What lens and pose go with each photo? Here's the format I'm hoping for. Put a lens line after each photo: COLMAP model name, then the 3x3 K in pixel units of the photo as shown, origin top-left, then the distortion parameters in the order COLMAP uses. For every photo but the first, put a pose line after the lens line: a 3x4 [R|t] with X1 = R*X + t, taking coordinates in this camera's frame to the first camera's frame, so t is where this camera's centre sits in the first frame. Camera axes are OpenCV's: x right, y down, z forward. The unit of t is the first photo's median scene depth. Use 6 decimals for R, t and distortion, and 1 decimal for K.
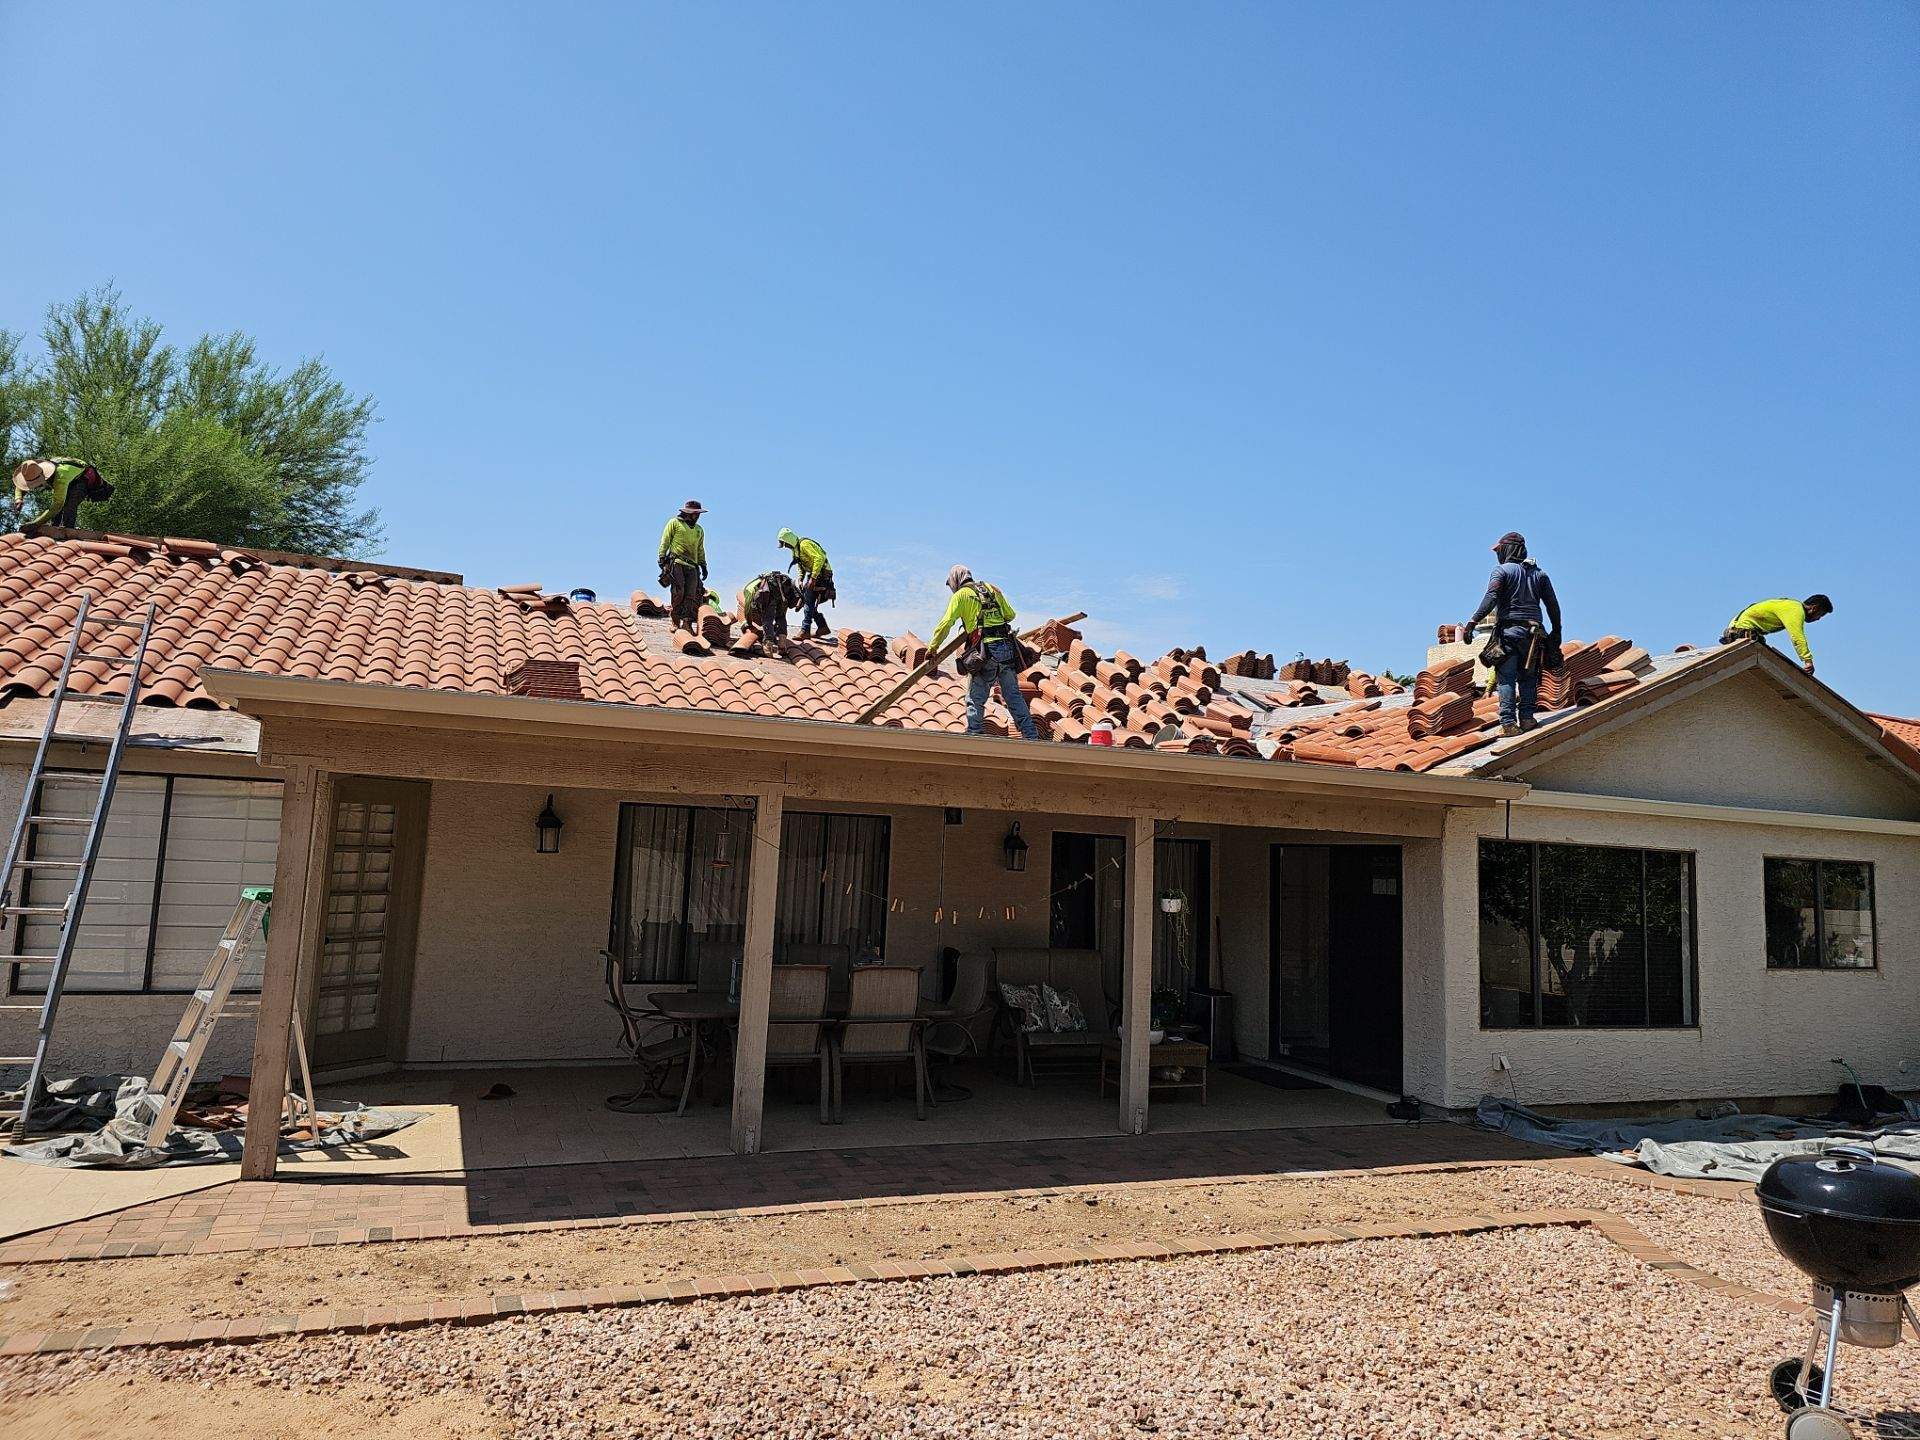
lens RADIAL K [[1319.4, 0, 960.0], [0, 1319.4, 720.0], [0, 0, 1]] dist [0.036482, -0.108951]
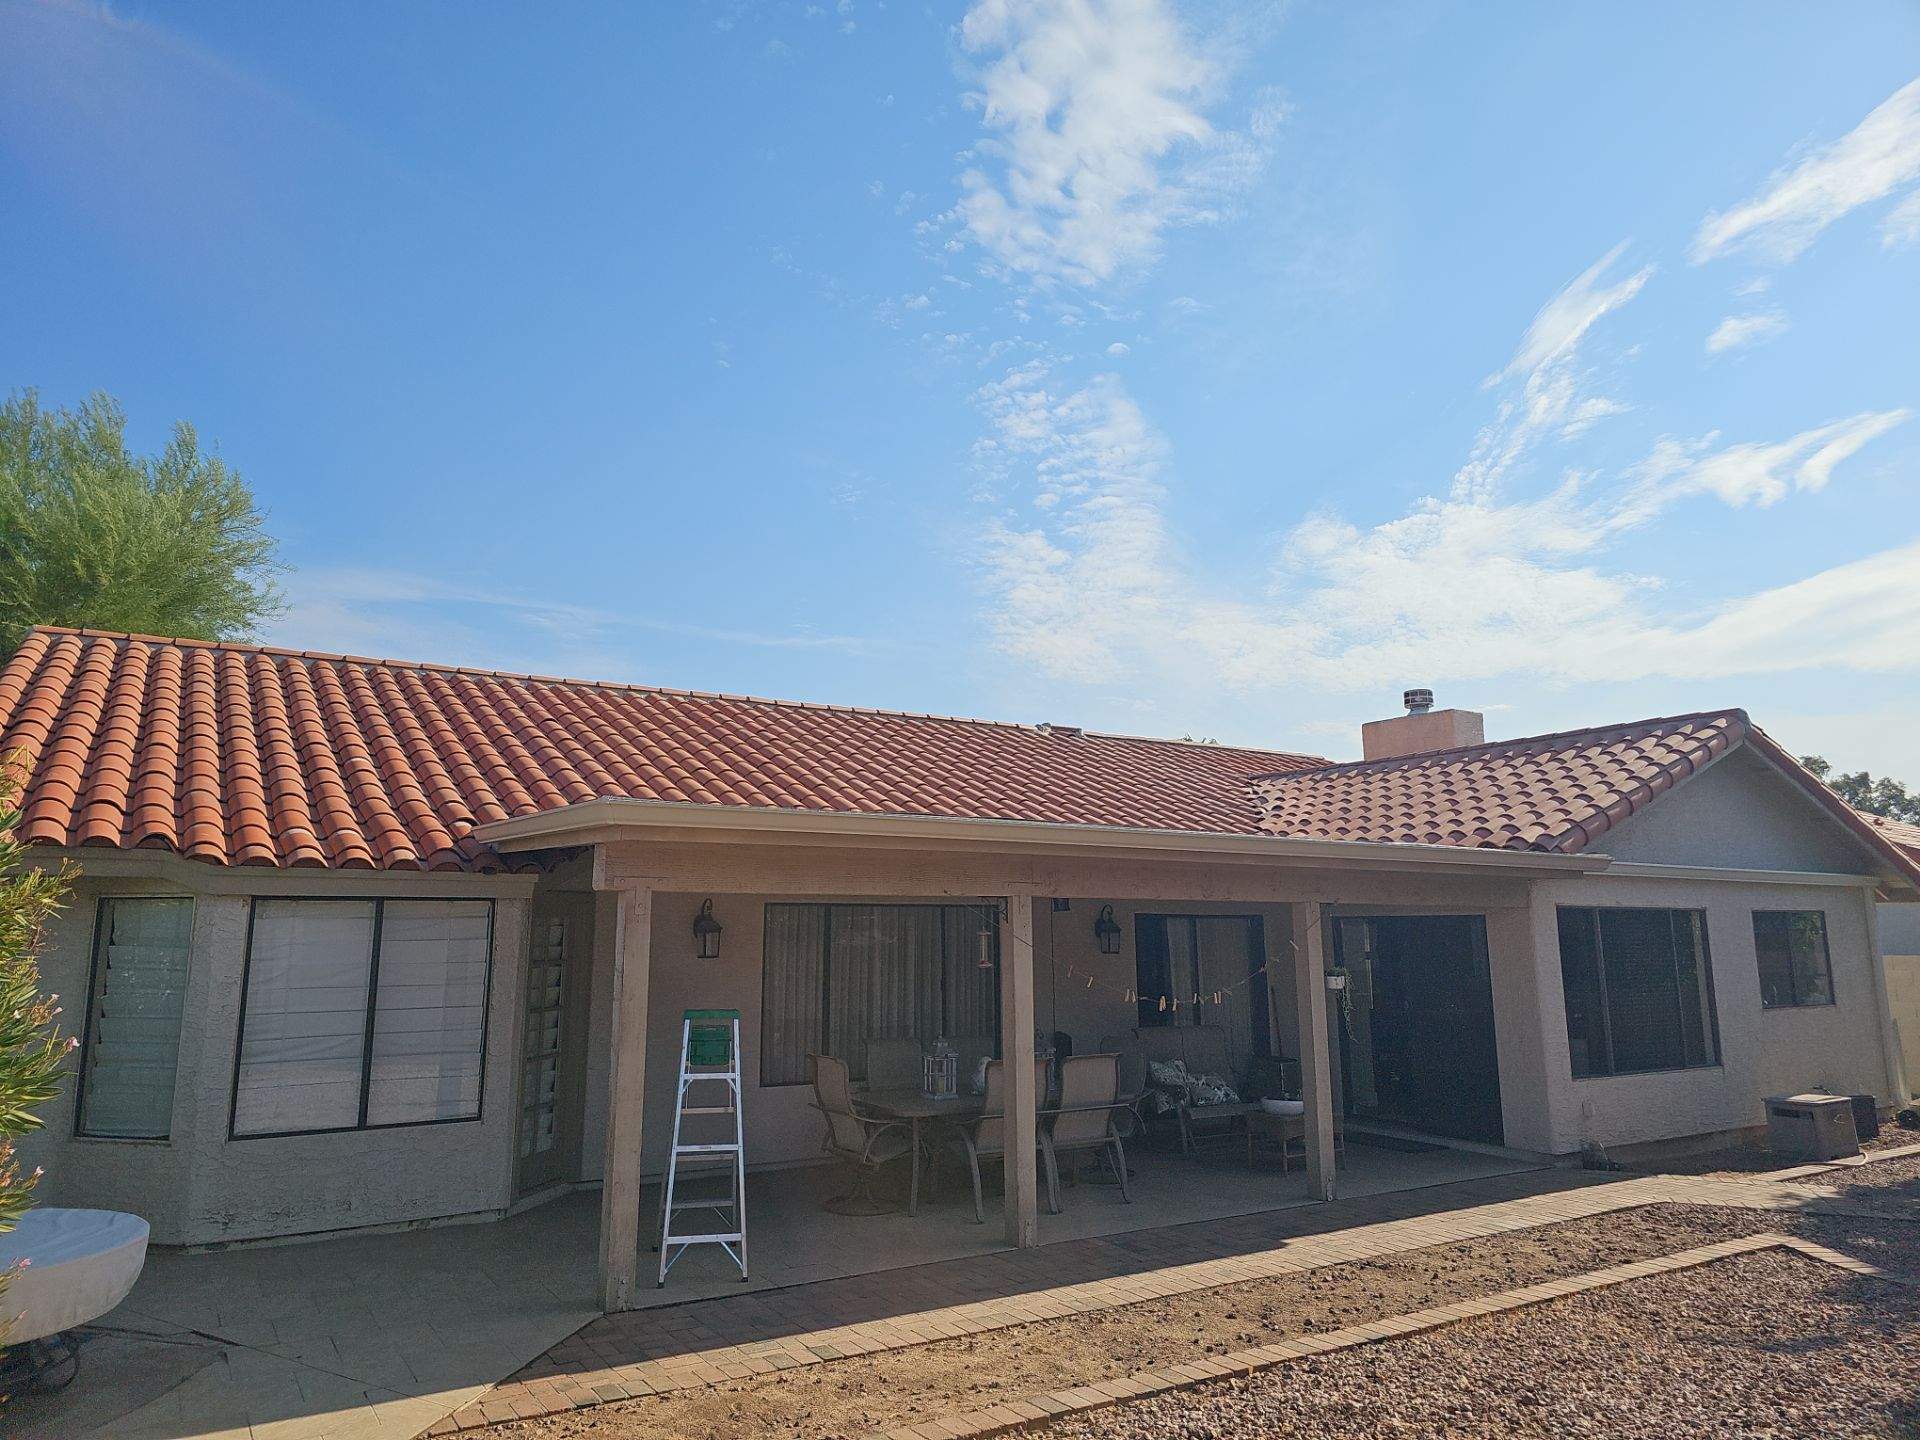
lens RADIAL K [[1319.4, 0, 960.0], [0, 1319.4, 720.0], [0, 0, 1]] dist [0.036482, -0.108951]
pose [[0.986002, -0.016869, 0.165875, -0.283446], [0.025628, 0.998380, -0.050807, -0.023634], [-0.164749, 0.054347, 0.984837, -0.021313]]
